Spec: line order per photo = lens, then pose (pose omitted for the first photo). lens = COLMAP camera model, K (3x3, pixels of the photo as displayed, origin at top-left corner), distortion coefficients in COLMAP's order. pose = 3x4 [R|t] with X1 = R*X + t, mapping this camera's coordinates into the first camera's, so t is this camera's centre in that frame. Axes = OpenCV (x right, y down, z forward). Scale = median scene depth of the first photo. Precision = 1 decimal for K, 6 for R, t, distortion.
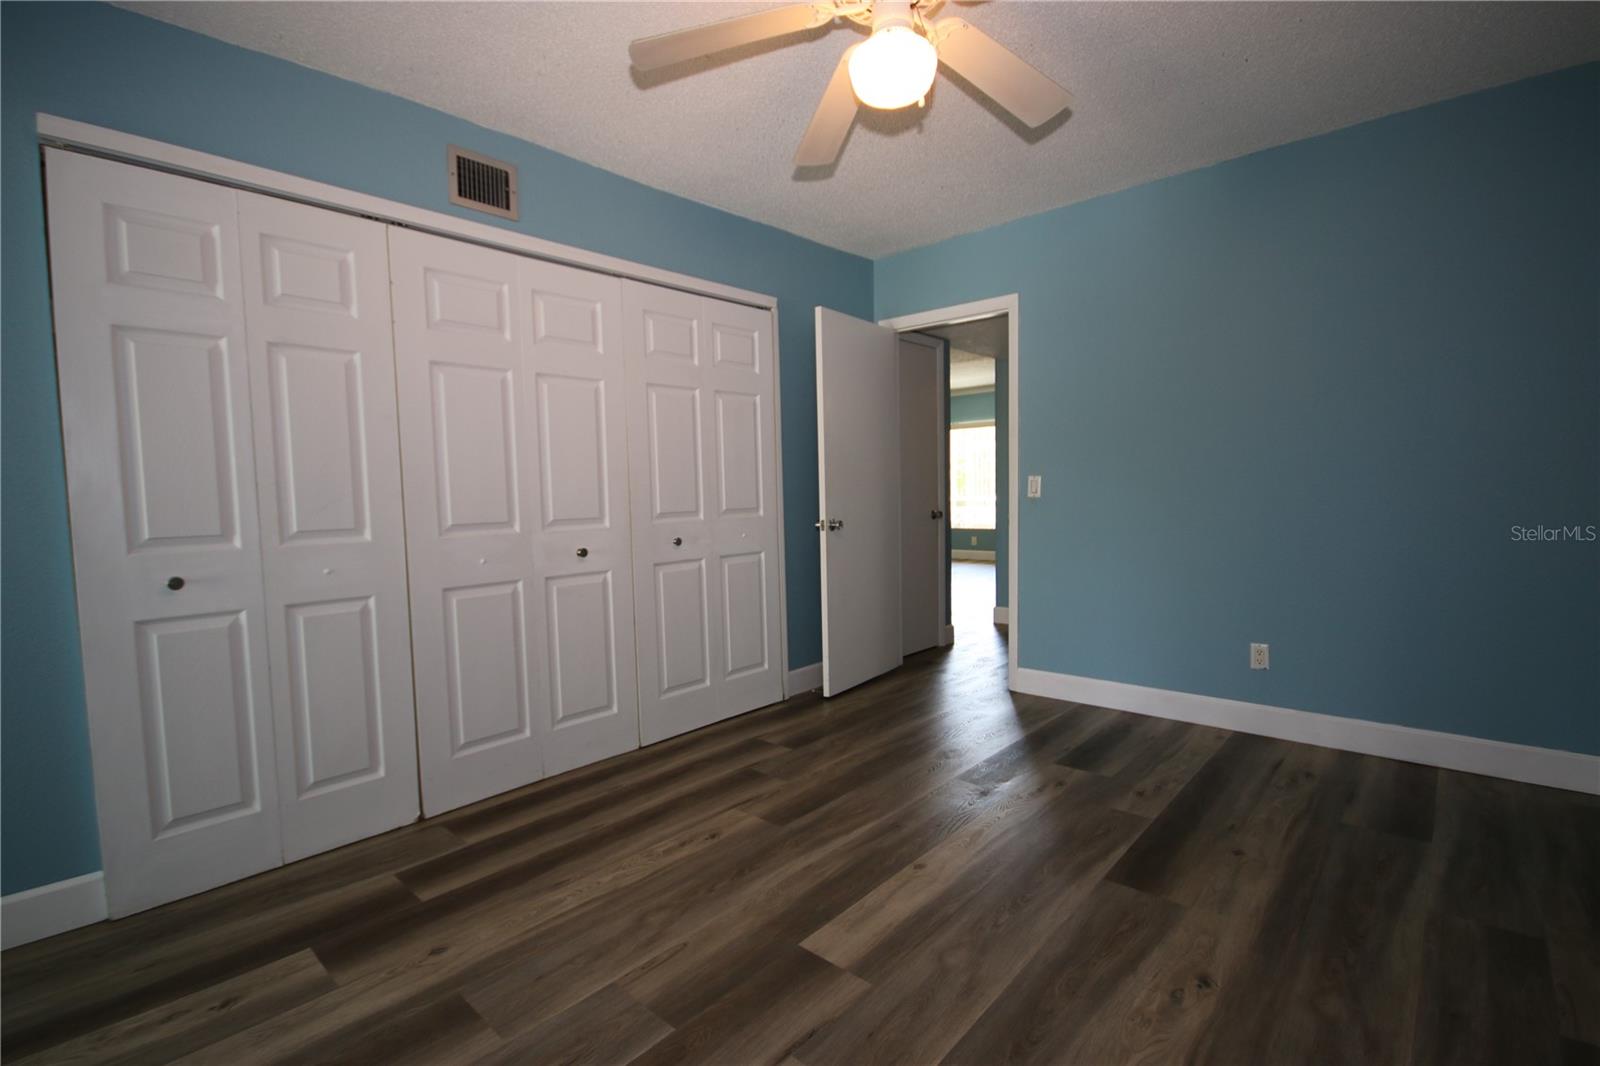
lens RADIAL K [[732.5, 0, 794.6], [0, 732.5, 539.7], [0, 0, 1]] dist [0.023955, -0.016184]
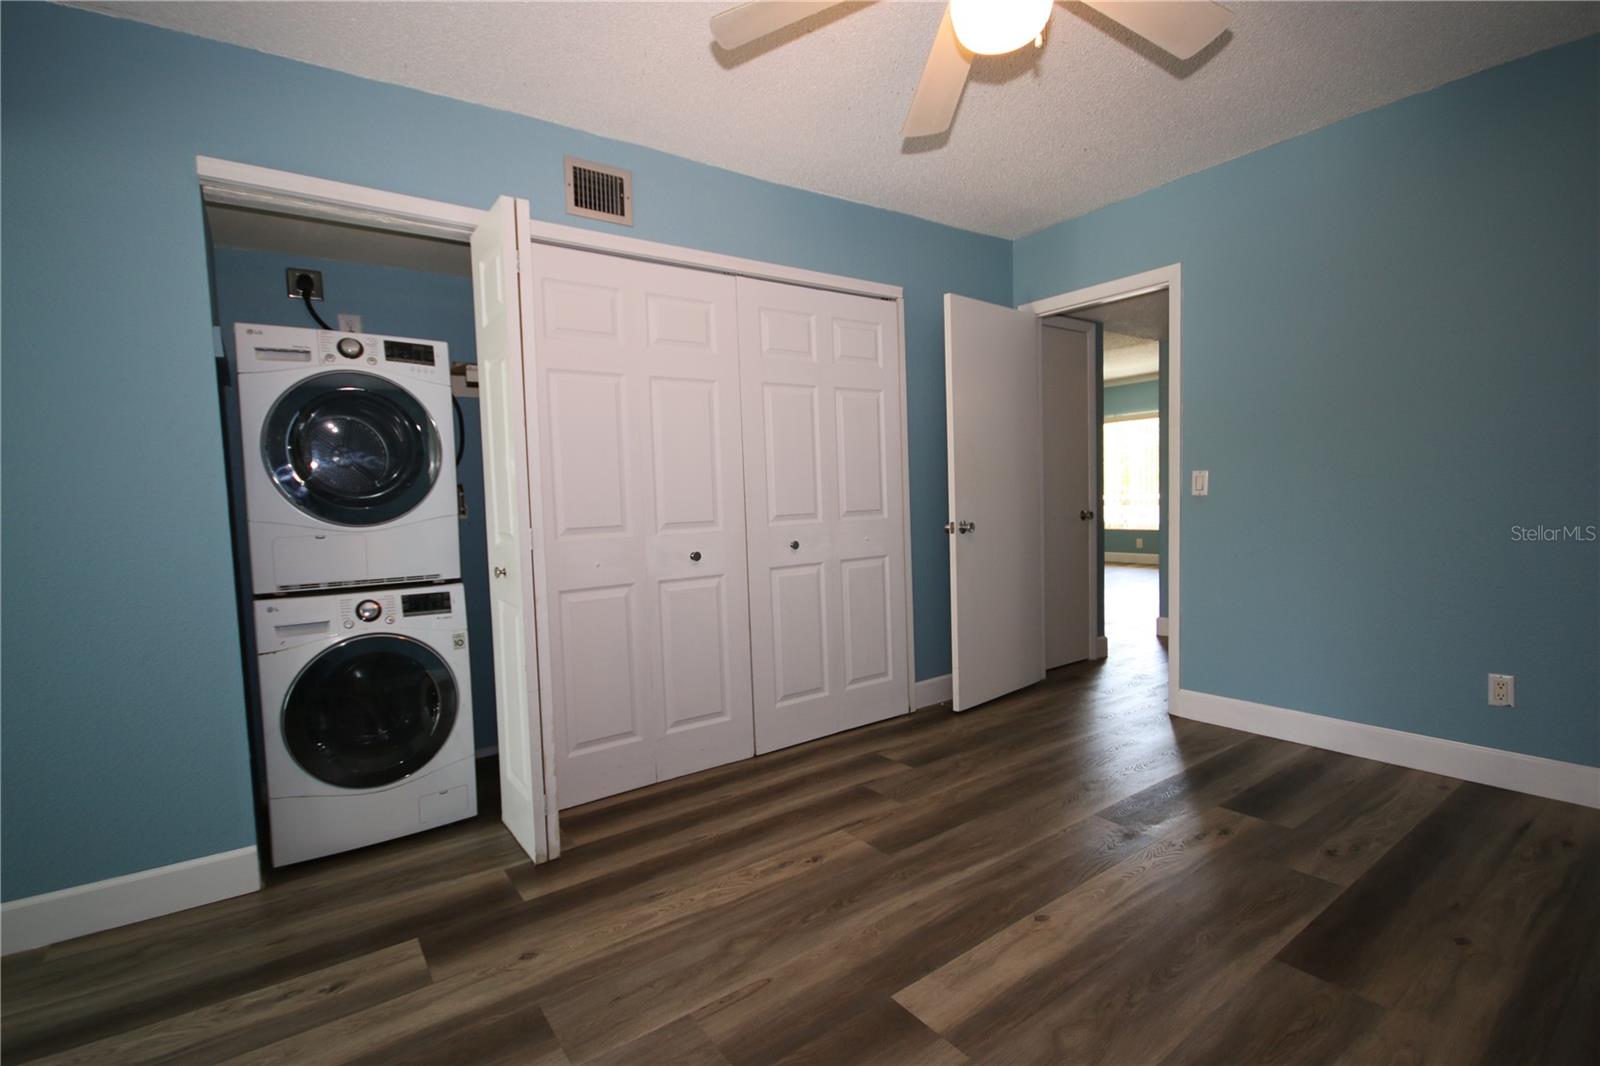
lens RADIAL K [[732.5, 0, 794.6], [0, 732.5, 539.7], [0, 0, 1]] dist [0.023955, -0.016184]
pose [[0.978748, 0.002089, -0.205058, 0.052317], [-0.002282, 0.999997, -0.000704, -0.004774], [0.205056, 0.001157, 0.978750, 0.068060]]
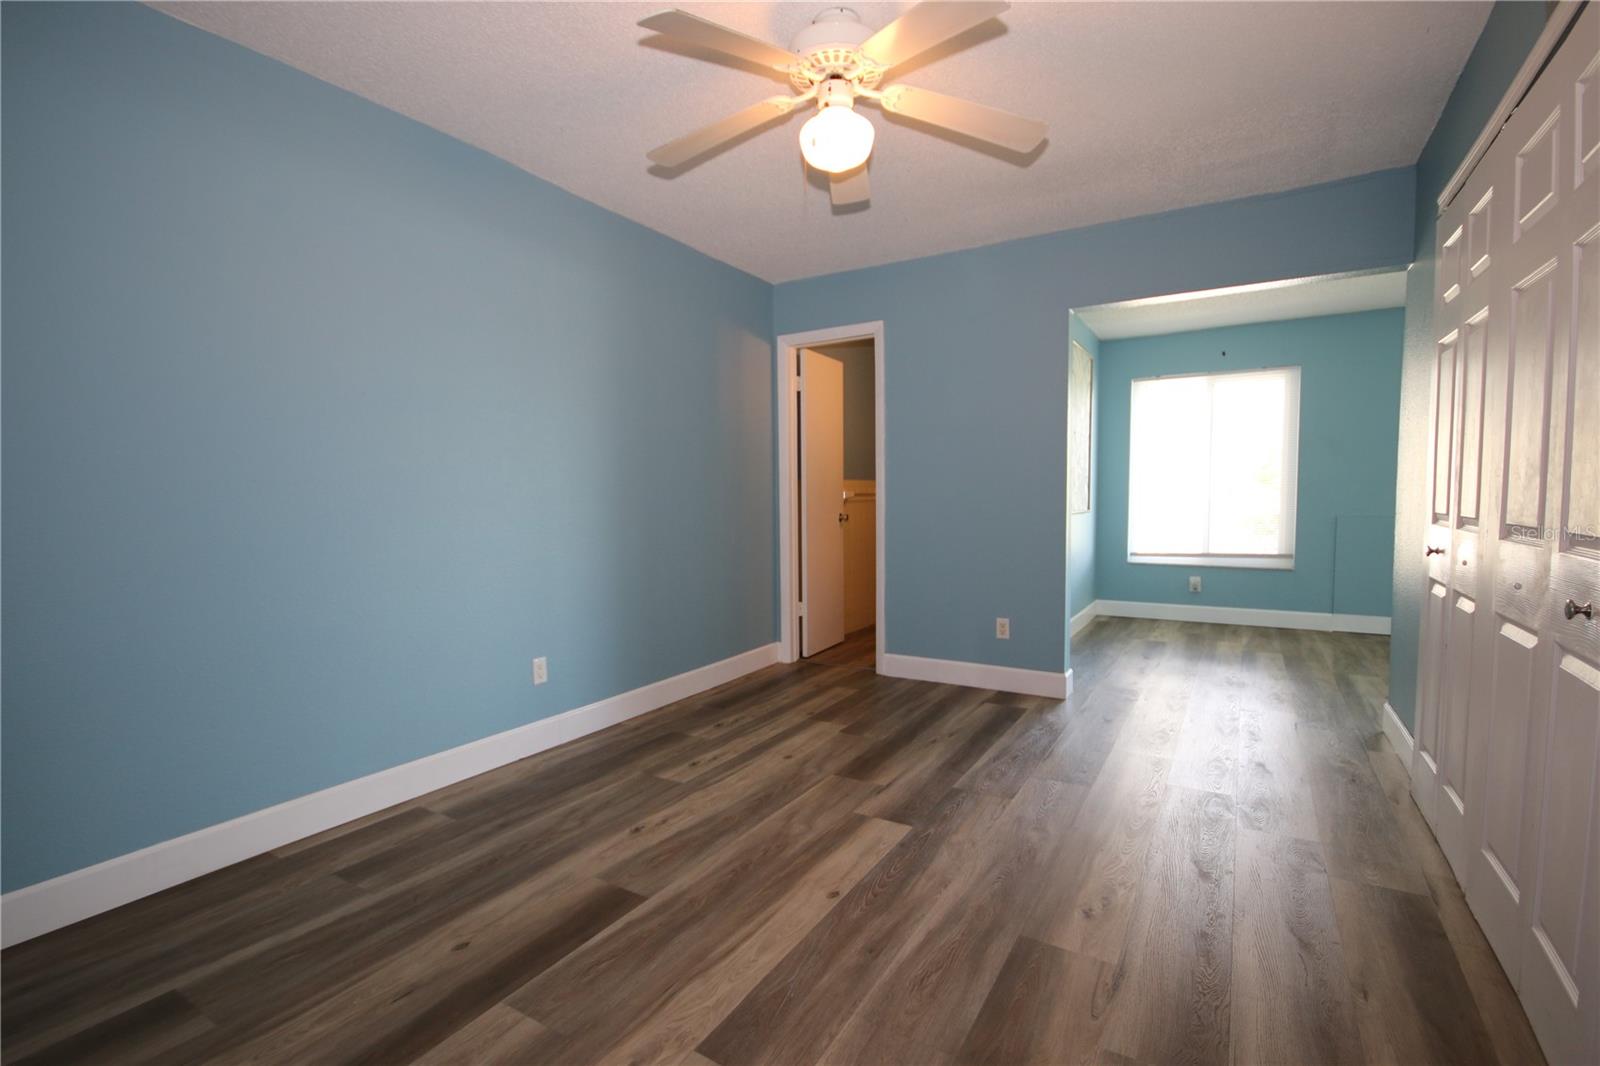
lens RADIAL K [[732.5, 0, 794.6], [0, 732.5, 539.7], [0, 0, 1]] dist [0.023955, -0.016184]
pose [[-0.981898, 0.047734, -0.183297, 0.314834], [0.022982, 0.990598, 0.134858, -0.113525], [0.188011, 0.128204, -0.973764, 1.576603]]
